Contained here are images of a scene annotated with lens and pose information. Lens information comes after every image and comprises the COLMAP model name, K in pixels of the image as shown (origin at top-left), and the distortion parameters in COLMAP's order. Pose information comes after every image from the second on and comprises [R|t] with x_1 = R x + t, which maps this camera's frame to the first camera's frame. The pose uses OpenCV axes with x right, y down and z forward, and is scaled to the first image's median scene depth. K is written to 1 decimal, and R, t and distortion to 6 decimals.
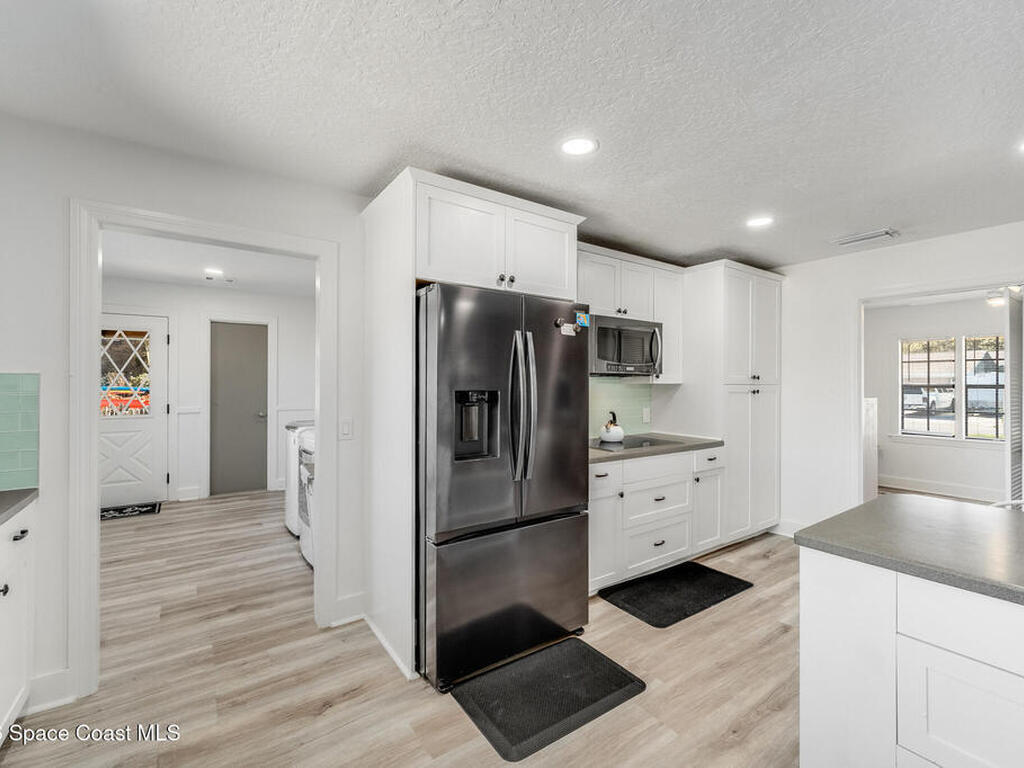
lens RADIAL K [[470.5, 0, 514.2], [0, 470.5, 383.4], [0, 0, 1]] dist [-0.002734, 0.000633]
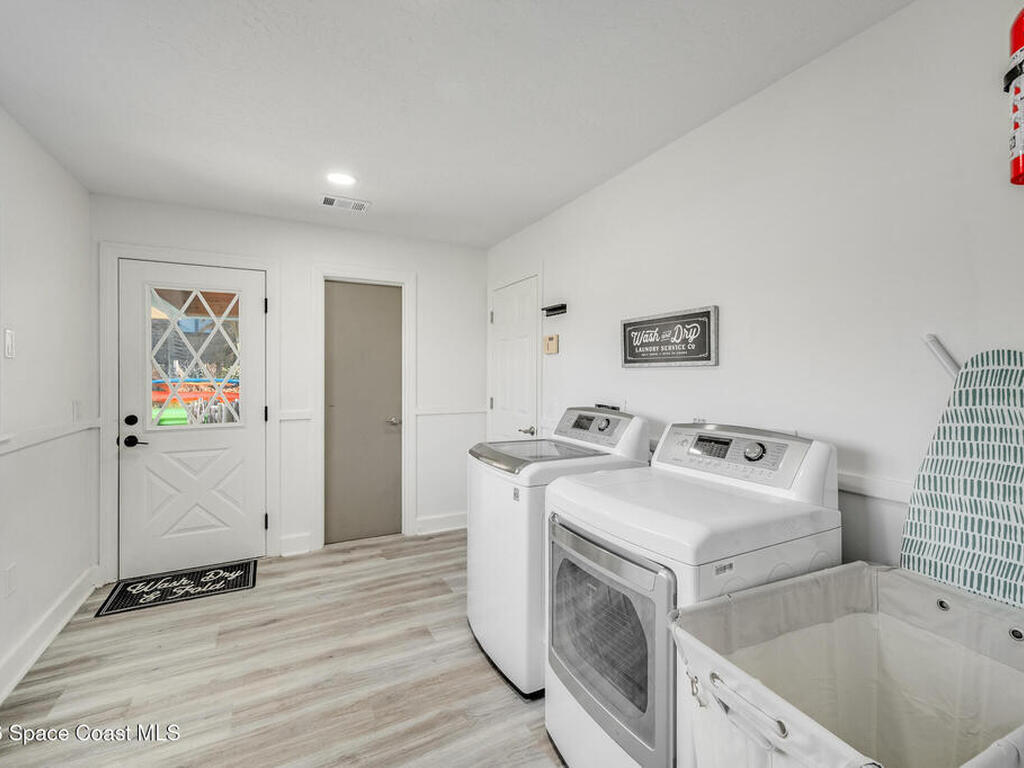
lens RADIAL K [[470.5, 0, 509.2], [0, 470.5, 379.3], [0, 0, 1]] dist [-0.002734, 0.000633]
pose [[0.990004, -0.002396, -0.141021, -0.324094], [0.002629, 0.999995, 0.001462, 0.007792], [0.141017, -0.001818, 0.990006, 0.420413]]
